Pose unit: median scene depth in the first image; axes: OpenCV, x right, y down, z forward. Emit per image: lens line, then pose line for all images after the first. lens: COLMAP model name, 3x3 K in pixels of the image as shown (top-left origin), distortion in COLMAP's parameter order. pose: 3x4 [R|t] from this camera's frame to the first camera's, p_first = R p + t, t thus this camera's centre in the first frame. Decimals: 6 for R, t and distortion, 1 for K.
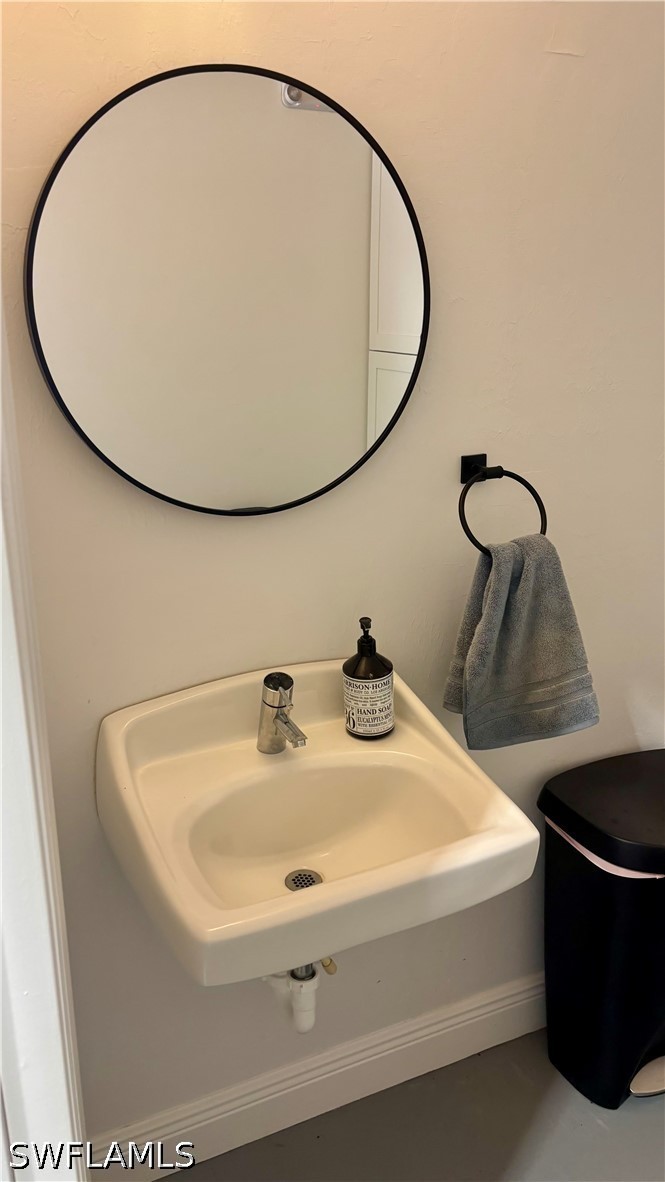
lens RADIAL K [[900.4, 0, 331.8], [0, 900.4, 593.0], [0, 0, 1]] dist [0.040285, -0.015321]
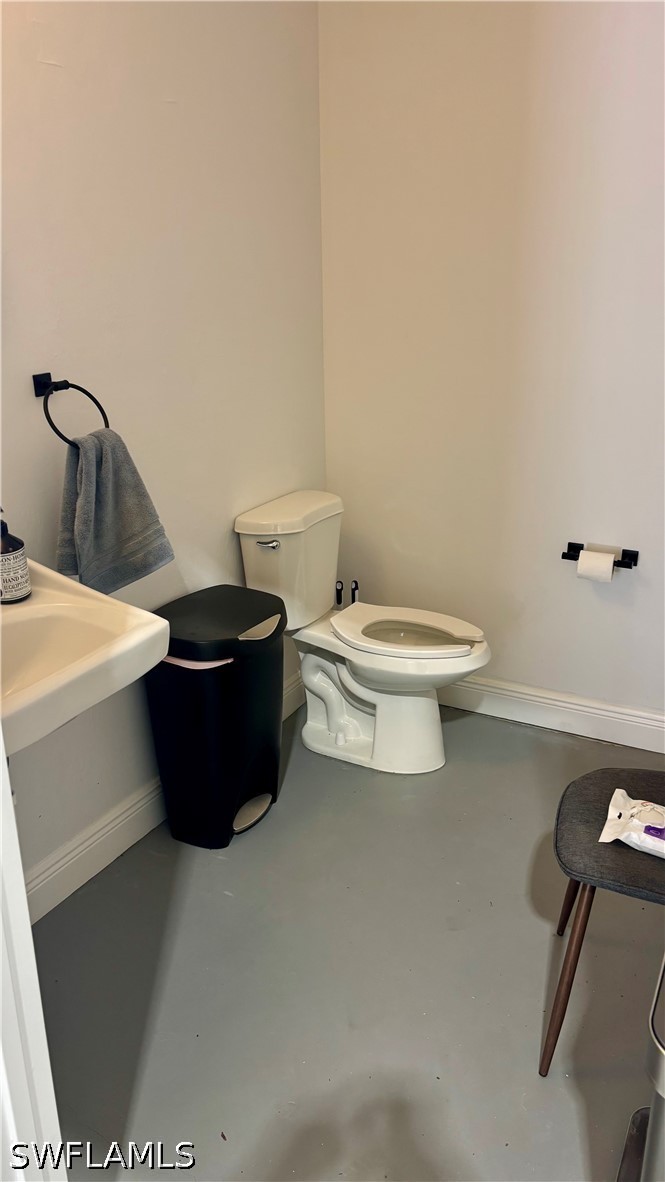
lens RADIAL K [[900.4, 0, 335.3], [0, 900.4, 584.5], [0, 0, 1]] dist [0.040285, -0.015321]
pose [[0.808629, -0.207071, 0.550673, -0.282729], [0.189200, 0.977818, 0.089863, 0.105604], [-0.557066, 0.031521, 0.829870, -0.296506]]
